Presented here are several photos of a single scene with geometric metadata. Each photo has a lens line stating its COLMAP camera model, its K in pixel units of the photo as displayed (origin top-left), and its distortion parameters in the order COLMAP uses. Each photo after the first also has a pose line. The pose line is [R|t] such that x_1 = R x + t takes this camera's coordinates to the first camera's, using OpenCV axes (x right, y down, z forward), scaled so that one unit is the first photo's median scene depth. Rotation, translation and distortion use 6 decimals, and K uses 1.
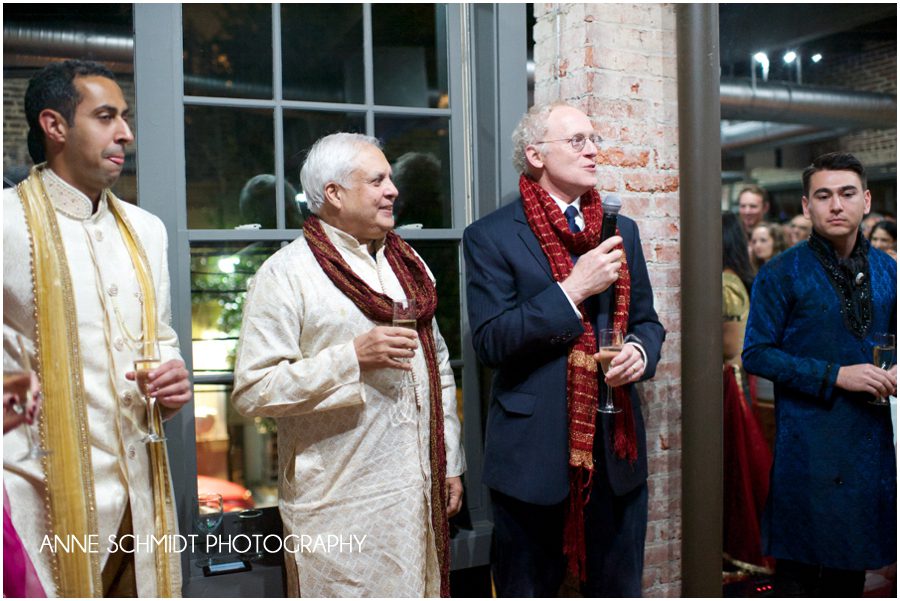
lens RADIAL K [[989.0, 0, 393.8], [0, 989.0, 307.5], [0, 0, 1]] dist [-0.081079, 0.000000]
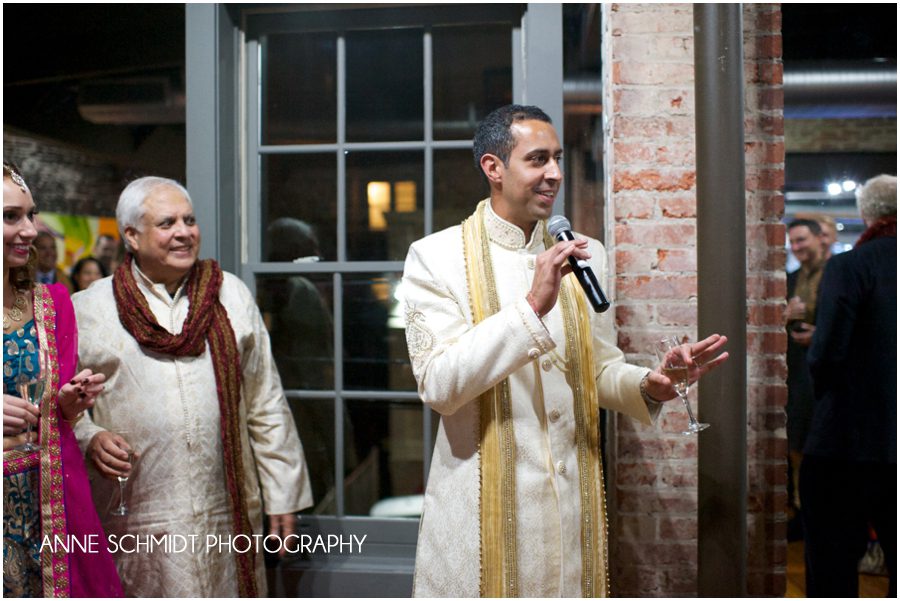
lens RADIAL K [[901.8, 0, 451.8], [0, 901.8, 300.6], [0, 0, 1]] dist [-0.059845, 0.000000]
pose [[0.890793, 0.007696, -0.454344, 0.439112], [-0.020782, 0.999500, -0.023816, -0.019340], [0.453934, 0.030658, 0.890508, 0.185591]]
